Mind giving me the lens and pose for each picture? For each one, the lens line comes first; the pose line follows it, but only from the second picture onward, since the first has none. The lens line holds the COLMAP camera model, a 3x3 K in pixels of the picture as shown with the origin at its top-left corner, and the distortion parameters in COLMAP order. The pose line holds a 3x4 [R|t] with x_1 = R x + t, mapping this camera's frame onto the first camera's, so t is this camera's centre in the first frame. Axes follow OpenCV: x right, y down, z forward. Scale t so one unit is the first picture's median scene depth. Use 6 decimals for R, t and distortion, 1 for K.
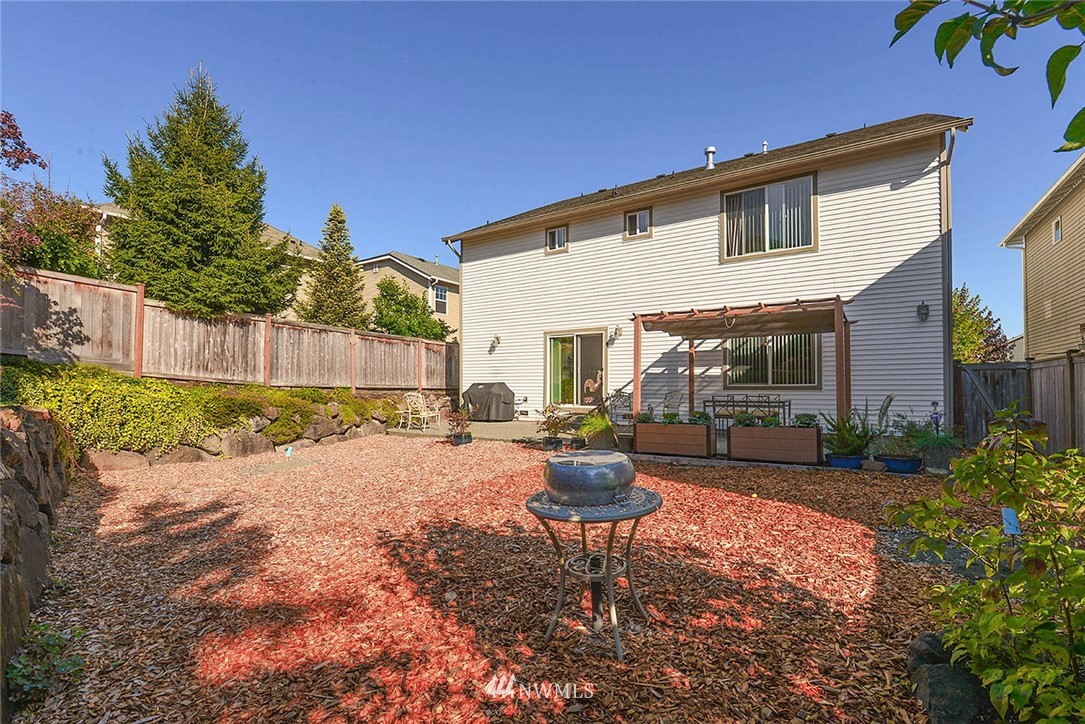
lens RADIAL K [[489.8, 0, 543.3], [0, 489.8, 378.5], [0, 0, 1]] dist [-0.000906, -0.000129]
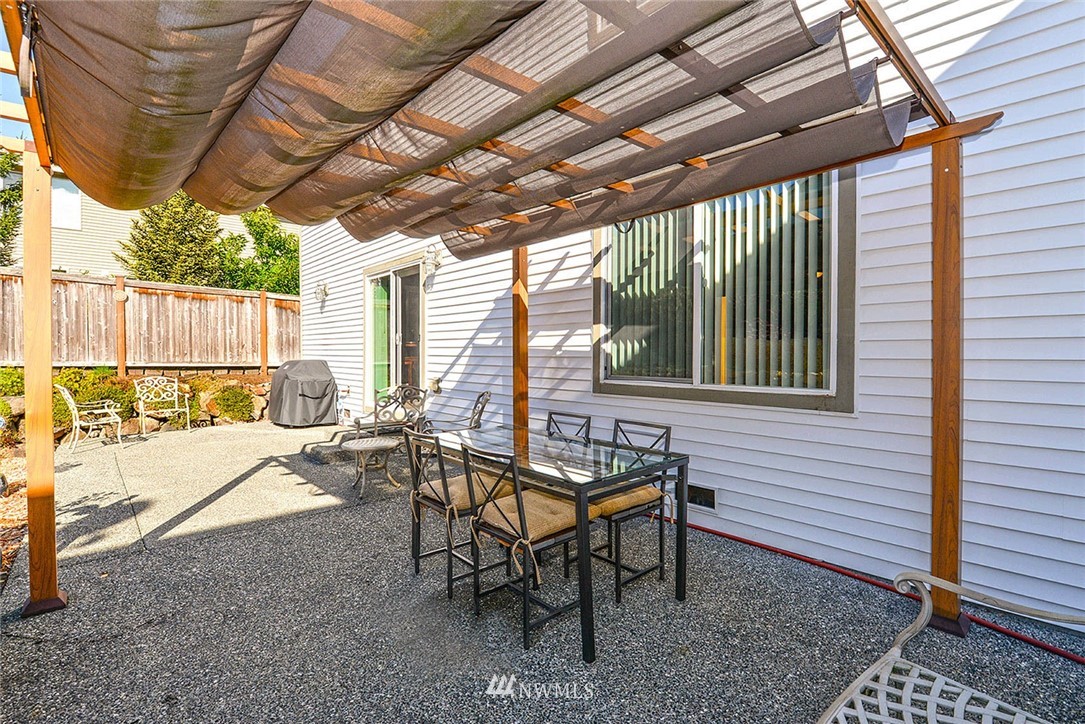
lens RADIAL K [[505.3, 0, 542.5], [0, 505.3, 362.0], [0, 0, 1]] dist [0.000702, -0.000050]
pose [[0.968687, 0.006072, -0.248210, 0.407127], [0.002116, 0.999463, 0.032707, -0.011615], [0.248275, -0.032208, 0.968154, 0.595318]]
